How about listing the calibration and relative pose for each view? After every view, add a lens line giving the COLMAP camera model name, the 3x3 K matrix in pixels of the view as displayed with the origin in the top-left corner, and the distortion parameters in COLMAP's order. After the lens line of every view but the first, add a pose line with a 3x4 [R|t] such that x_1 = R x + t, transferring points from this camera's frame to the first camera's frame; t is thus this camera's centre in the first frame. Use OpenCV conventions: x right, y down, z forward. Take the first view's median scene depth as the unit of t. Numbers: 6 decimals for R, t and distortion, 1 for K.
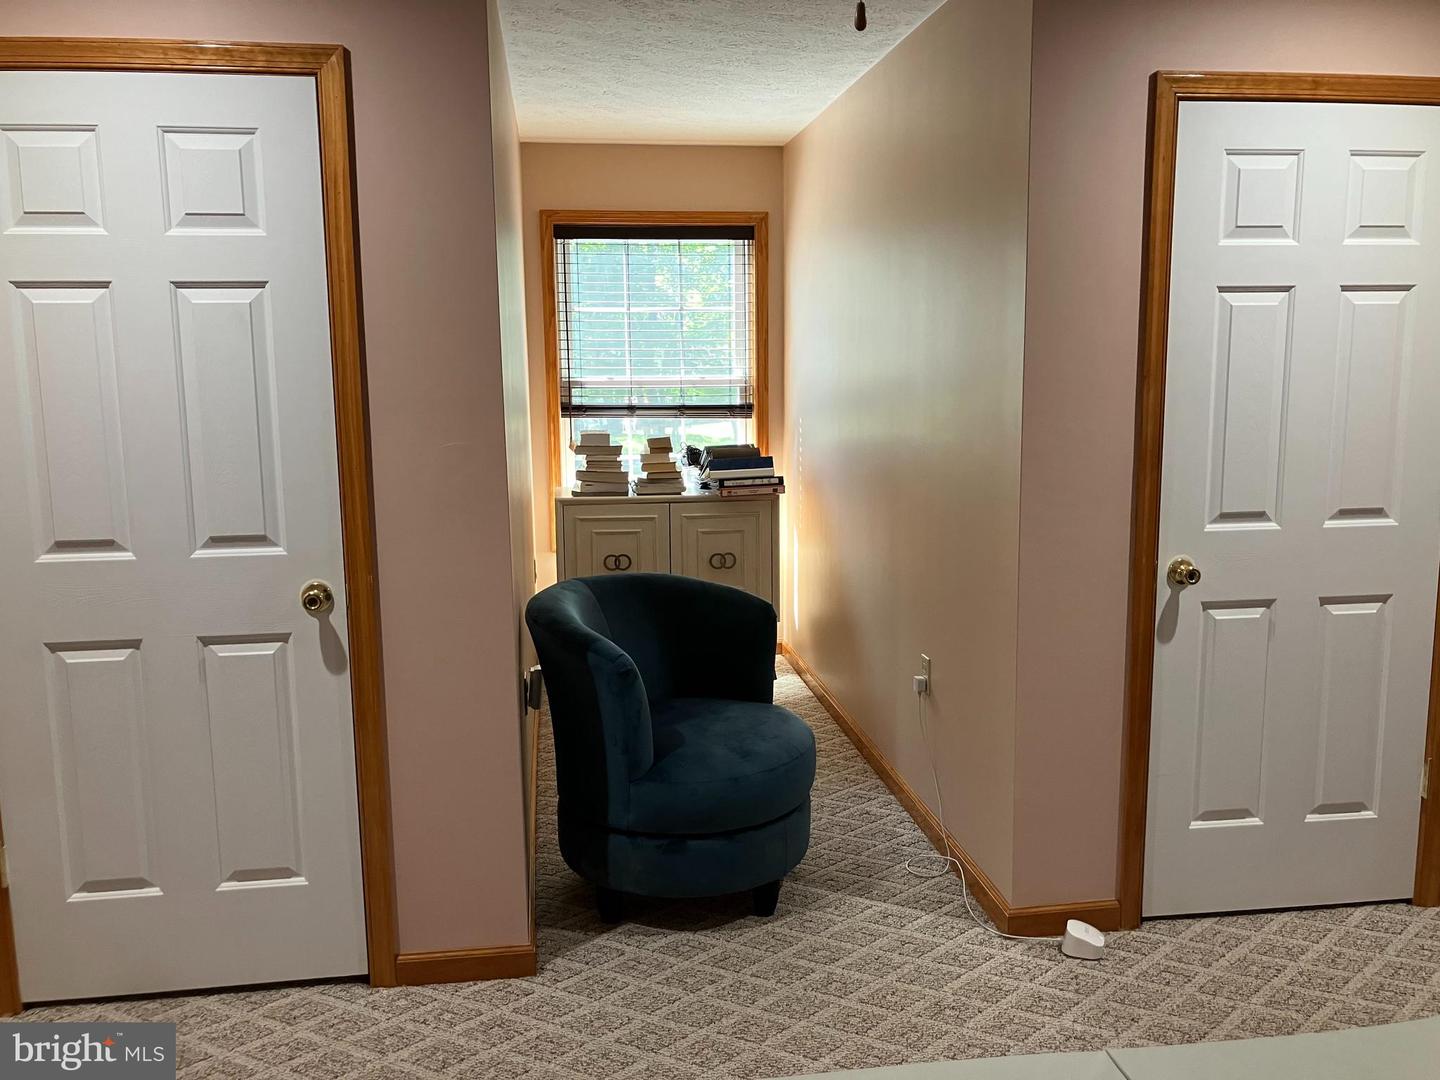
lens RADIAL K [[1162.9, 0, 719.7], [0, 1162.9, 557.5], [0, 0, 1]] dist [0.004355, 0.007550]
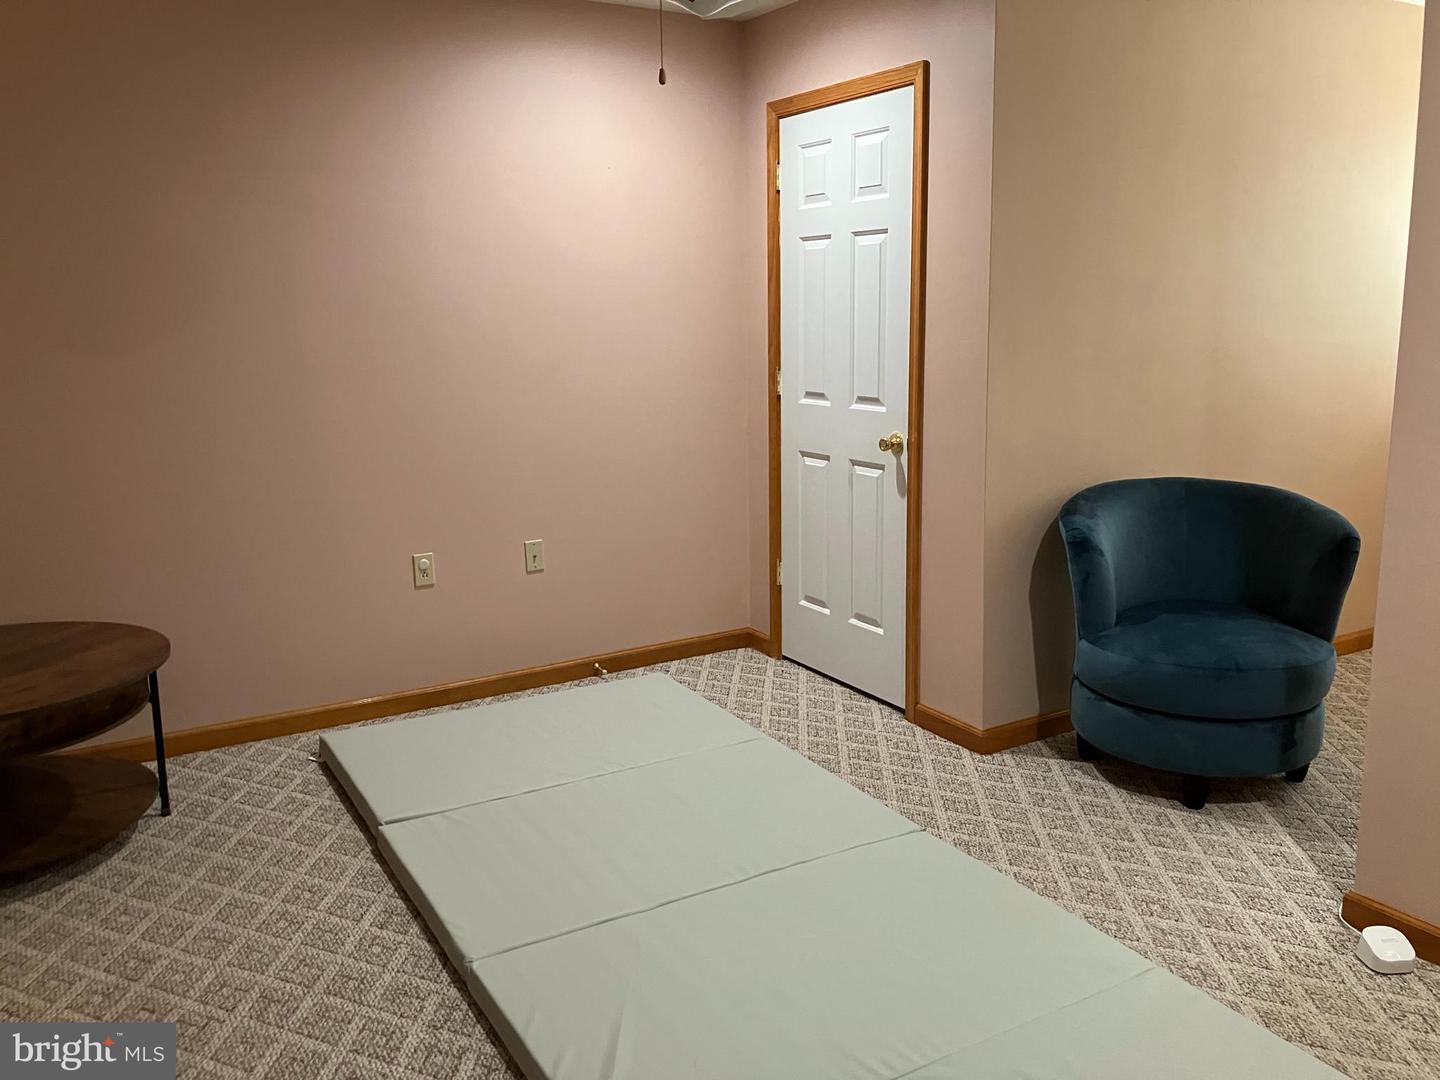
lens RADIAL K [[1193.3, 0, 720.0], [0, 1193.3, 540.0], [0, 0, 1]] dist [0.129829, -0.268945]
pose [[0.381303, 0.188496, -0.905029, 0.963880], [-0.129450, 0.980233, 0.149620, -0.043936], [0.915342, 0.060105, 0.398166, 0.189776]]
